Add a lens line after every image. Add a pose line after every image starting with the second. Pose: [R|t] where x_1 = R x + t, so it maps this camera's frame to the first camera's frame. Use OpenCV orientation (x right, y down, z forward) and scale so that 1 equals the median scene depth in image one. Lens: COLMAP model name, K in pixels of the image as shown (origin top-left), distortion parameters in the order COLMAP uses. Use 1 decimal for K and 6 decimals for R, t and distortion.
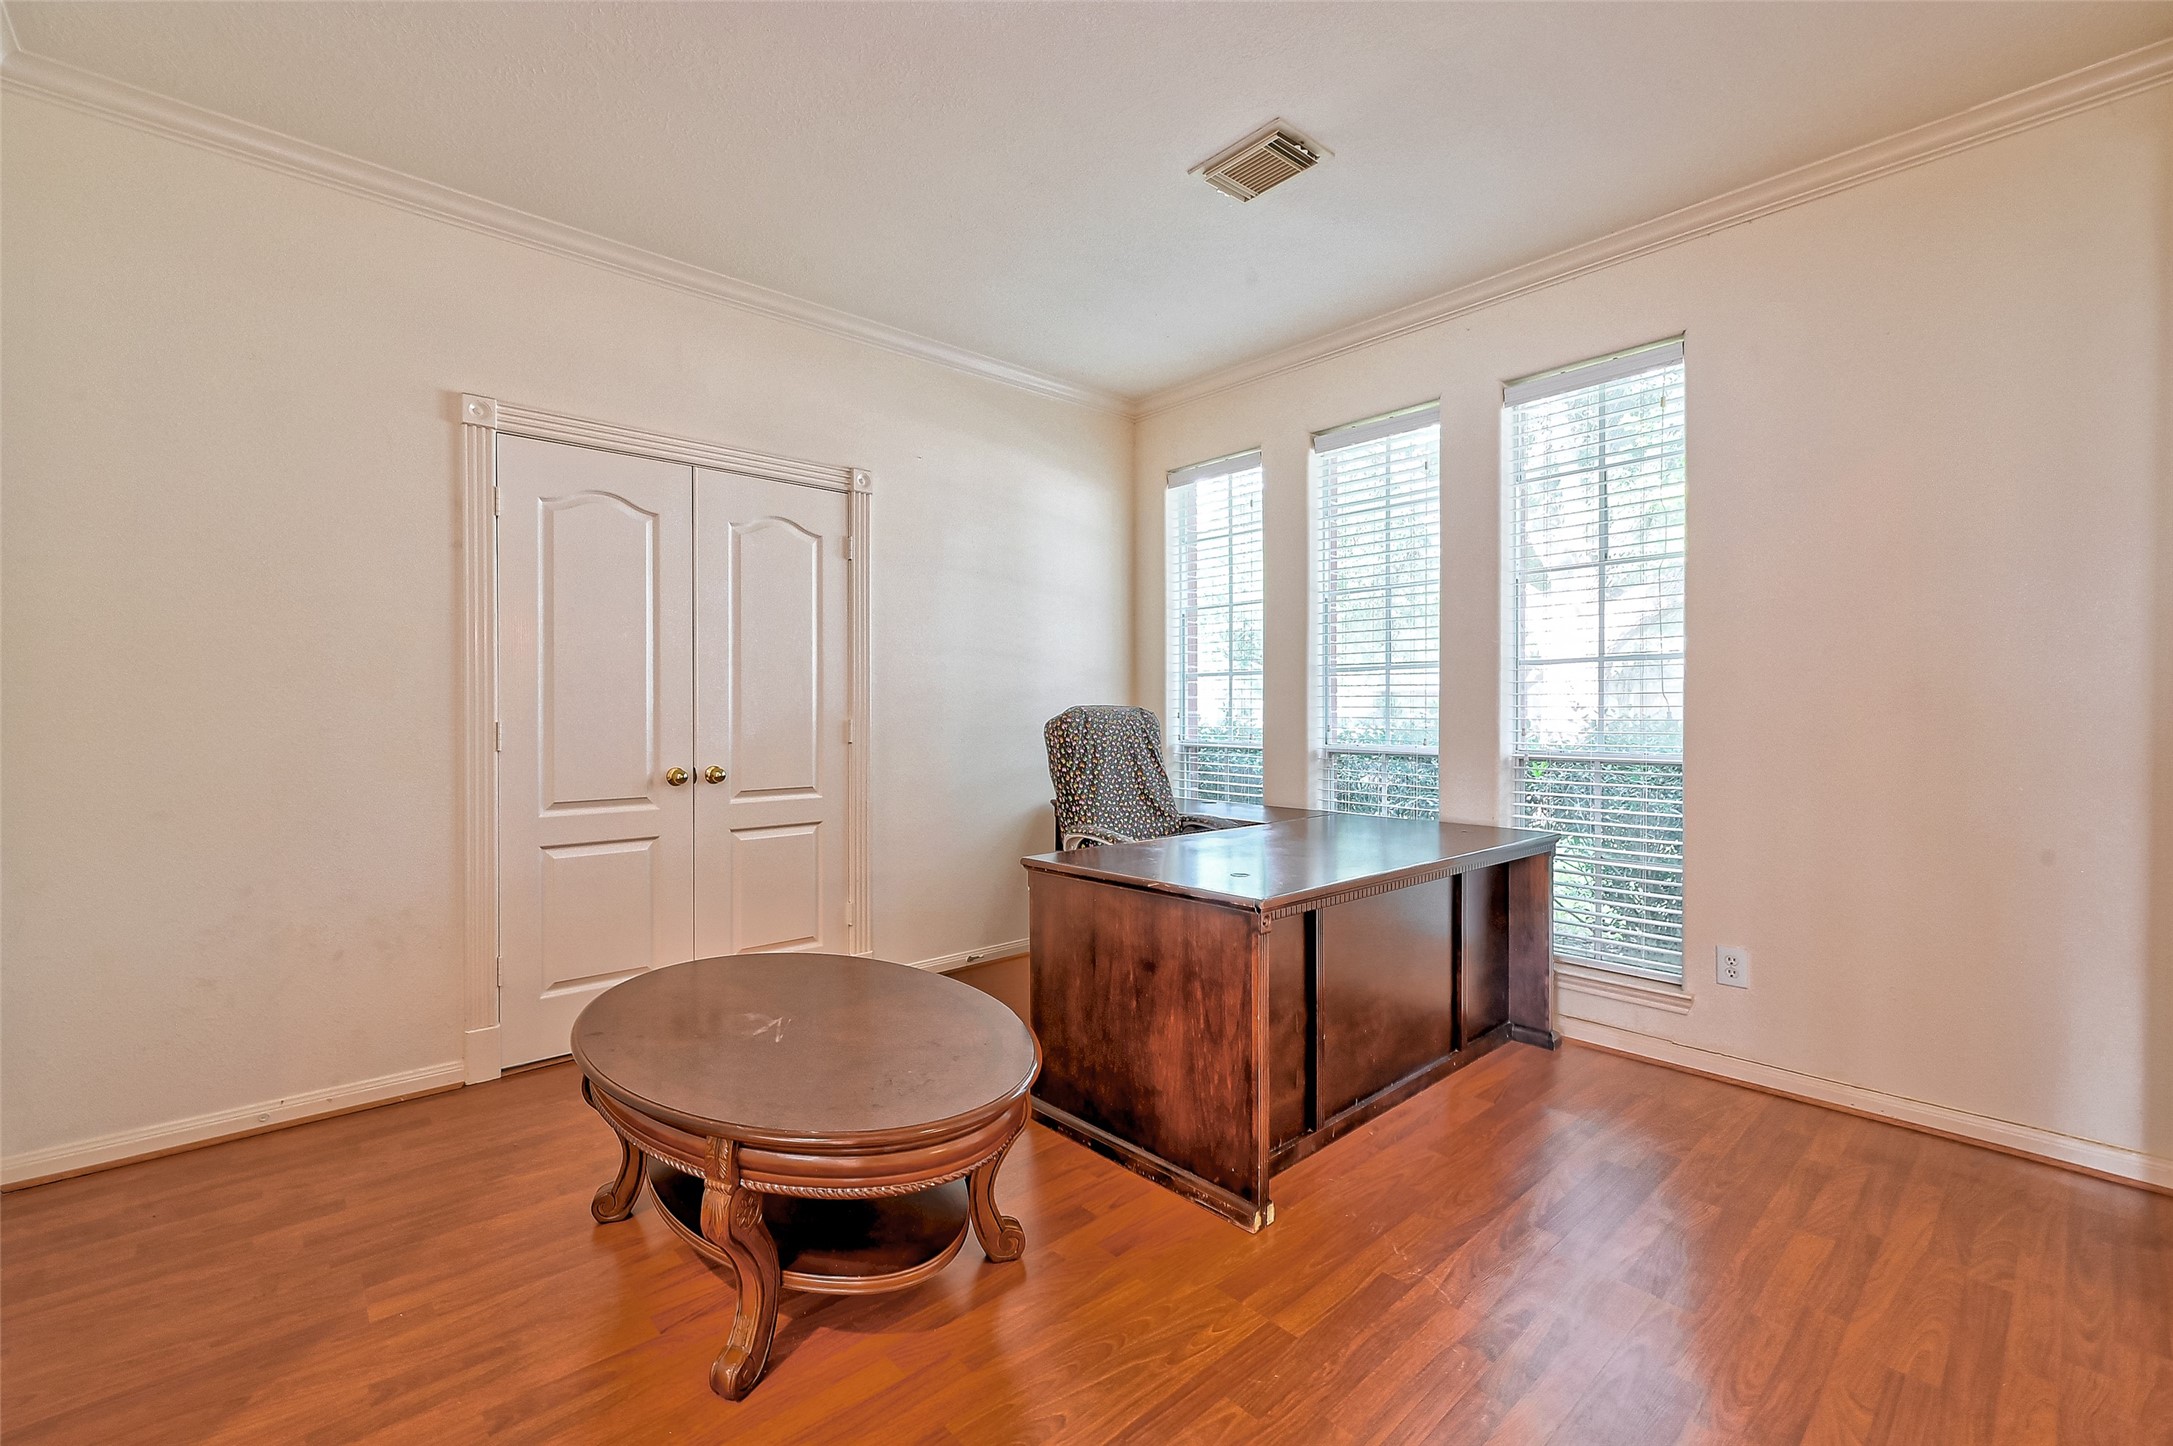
lens RADIAL K [[904.2, 0, 1098.1], [0, 904.2, 722.0], [0, 0, 1]] dist [-0.016972, -0.000454]
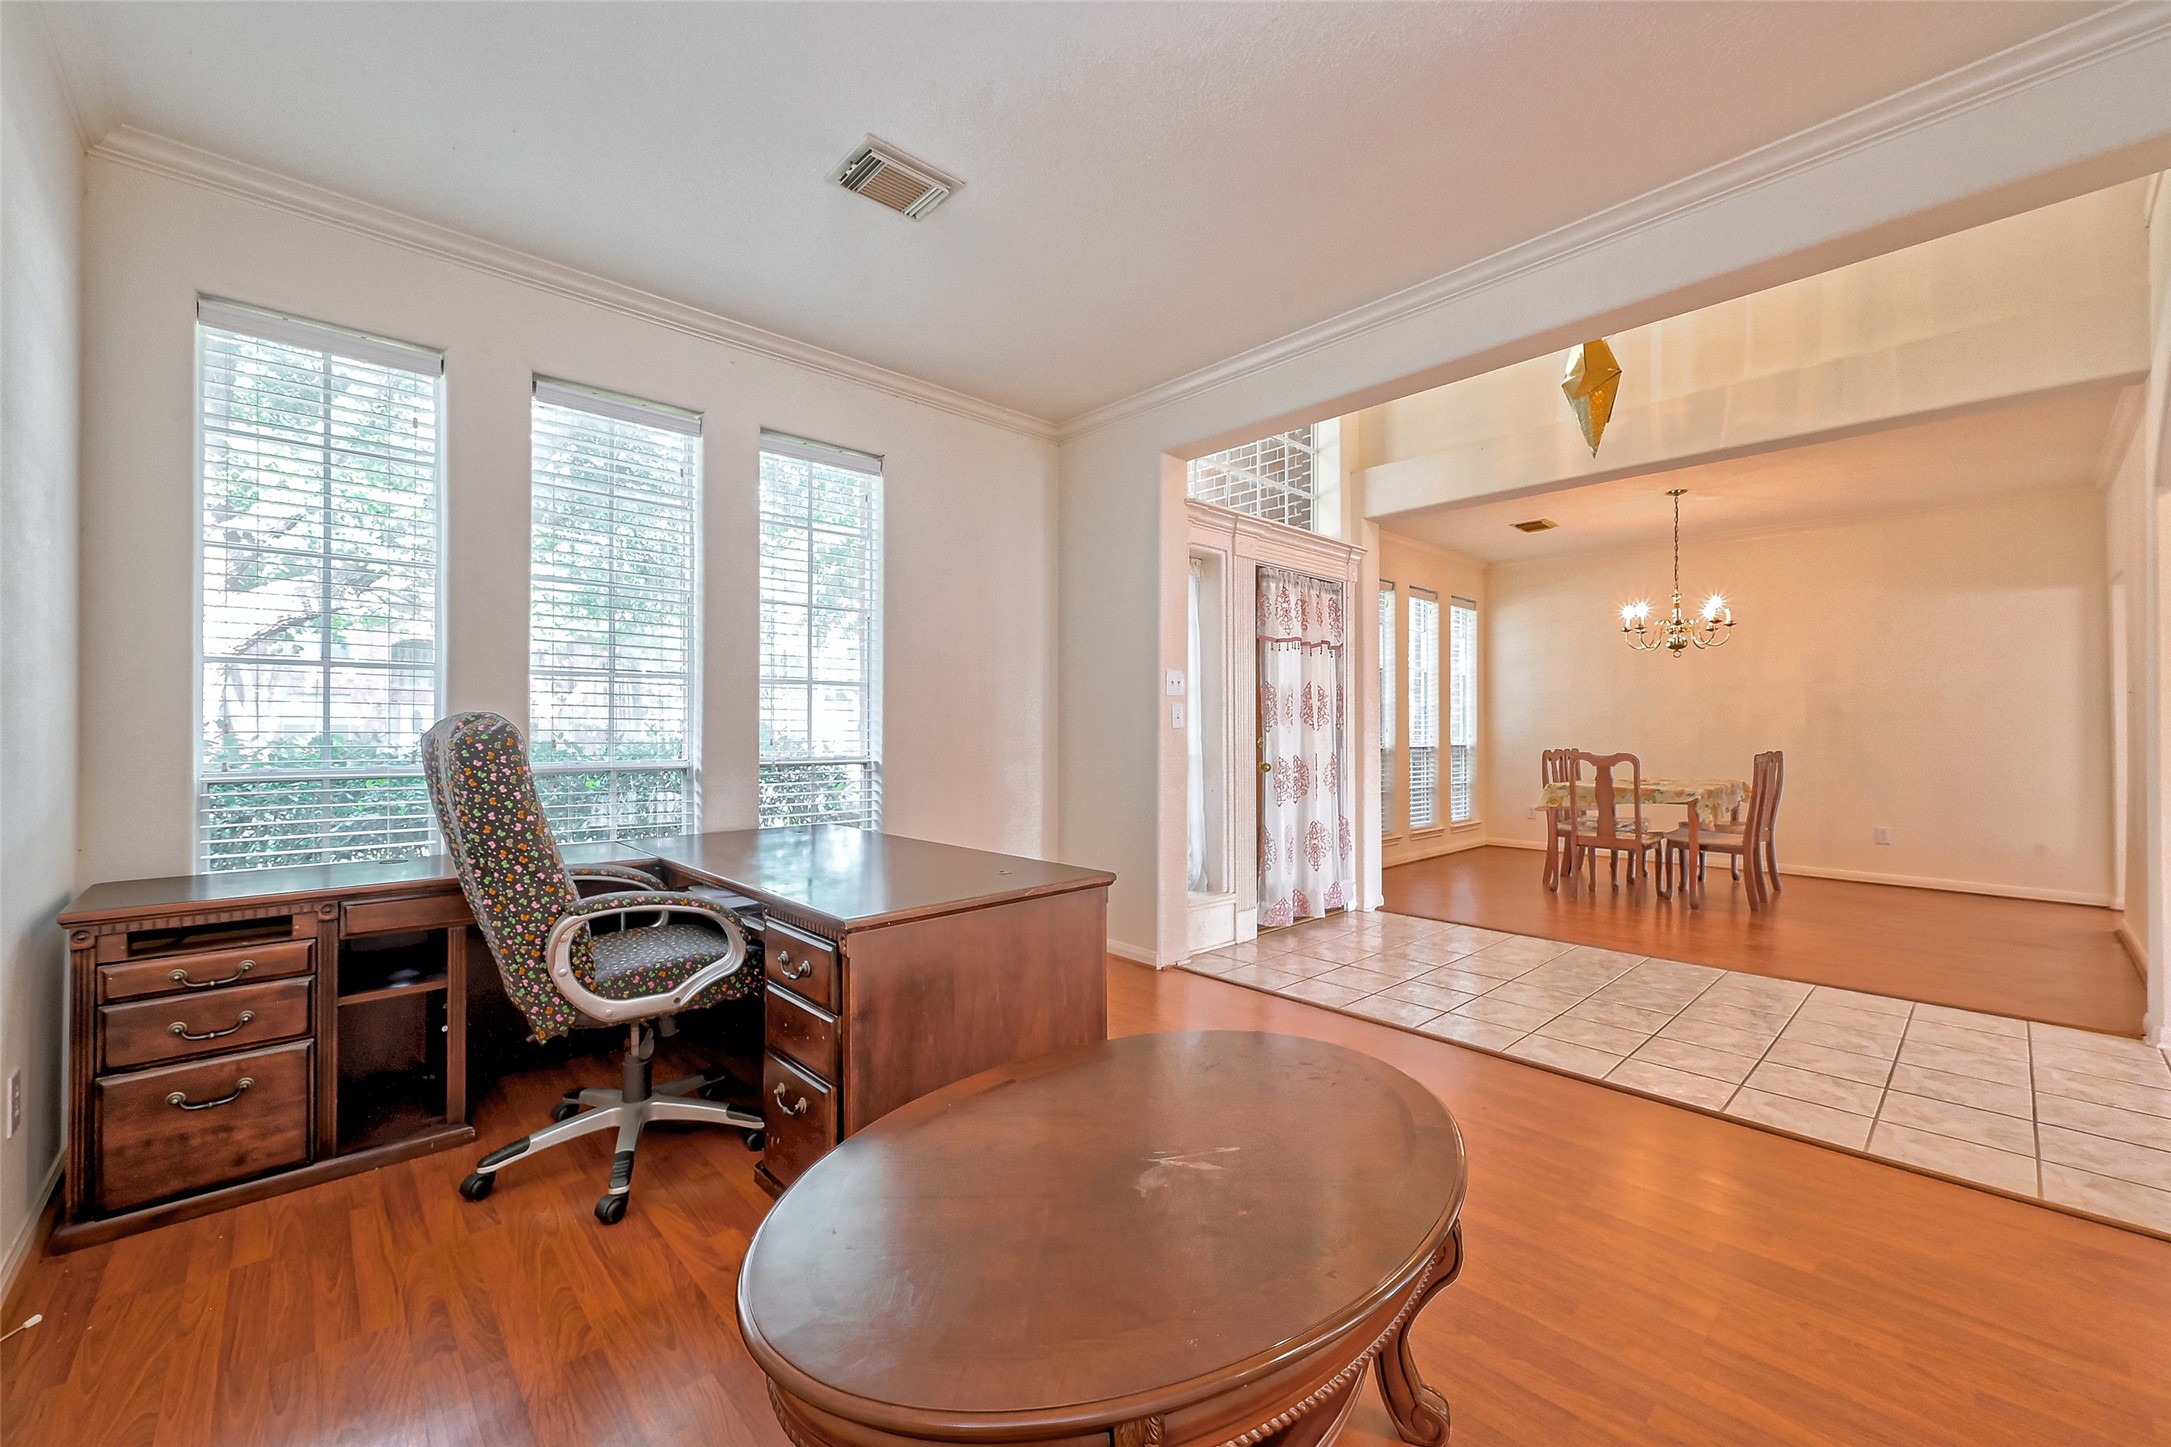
lens RADIAL K [[872.3, 0, 1040.7], [0, 872.3, 721.1], [0, 0, 1]] dist [-0.000429, 0.000478]
pose [[0.011908, 0.010356, 0.999875, -0.541884], [0.012372, 0.999868, -0.010504, -0.000692], [-0.999853, 0.012495, 0.011779, 0.568663]]
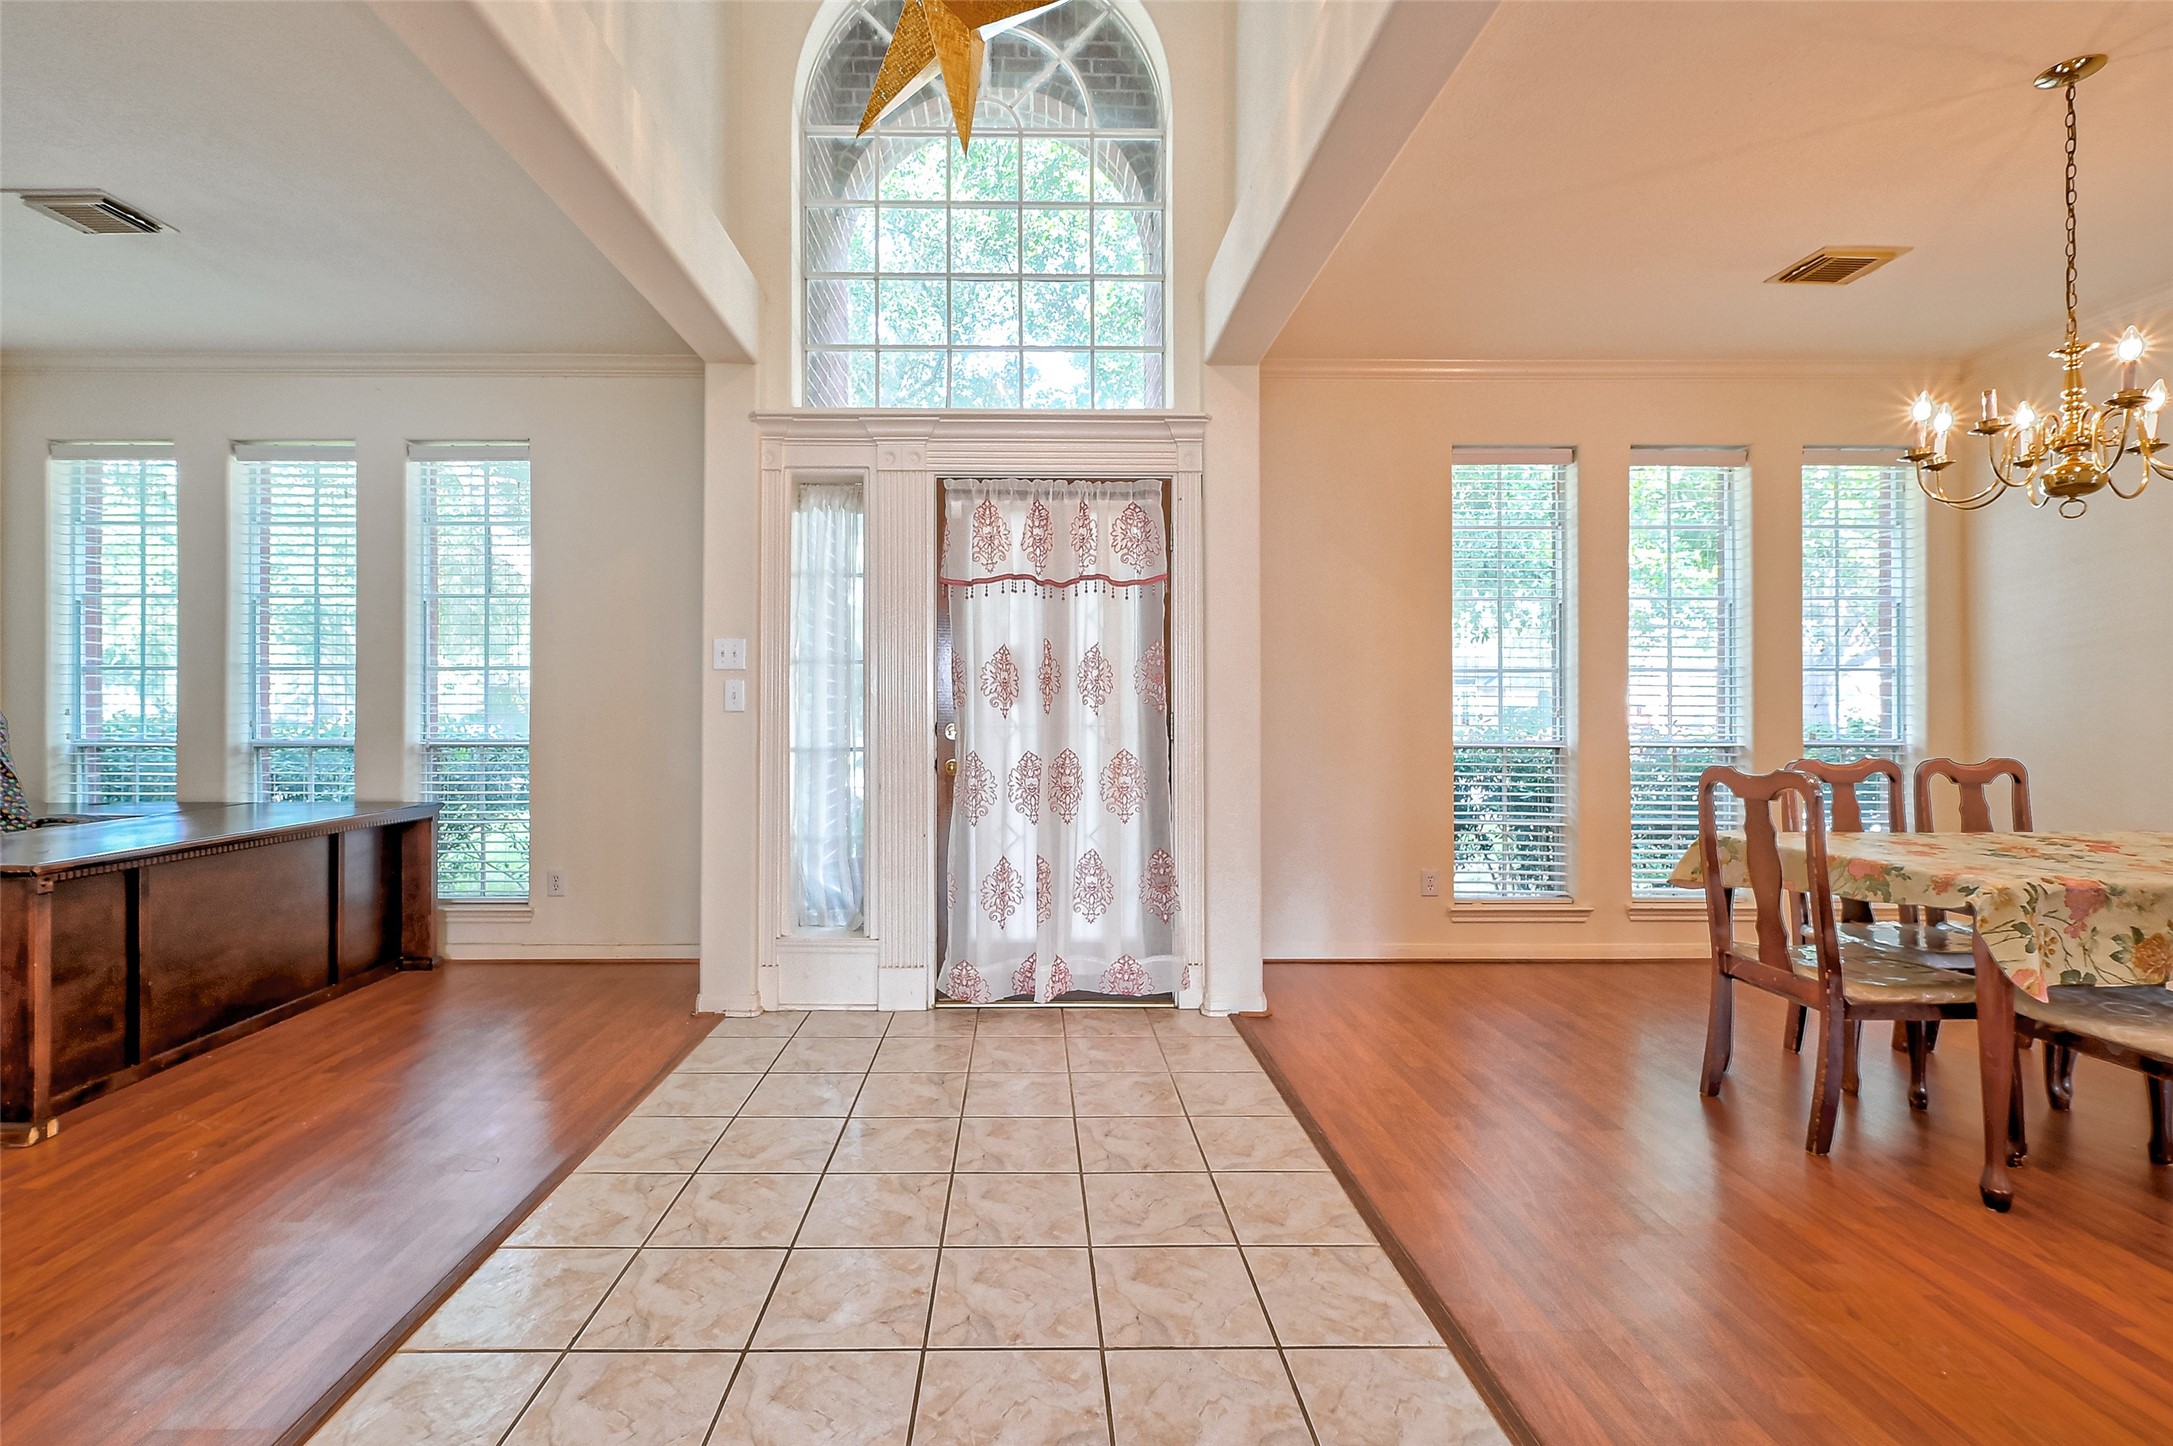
lens RADIAL K [[904.2, 0, 1064.7], [0, 904.2, 714.7], [0, 0, 1]] dist [-0.016972, -0.000454]
pose [[0.665366, 0.006077, 0.746492, 0.115178], [0.005953, 0.999892, -0.013447, 0.016676], [-0.746493, 0.013391, 0.665258, -0.414178]]
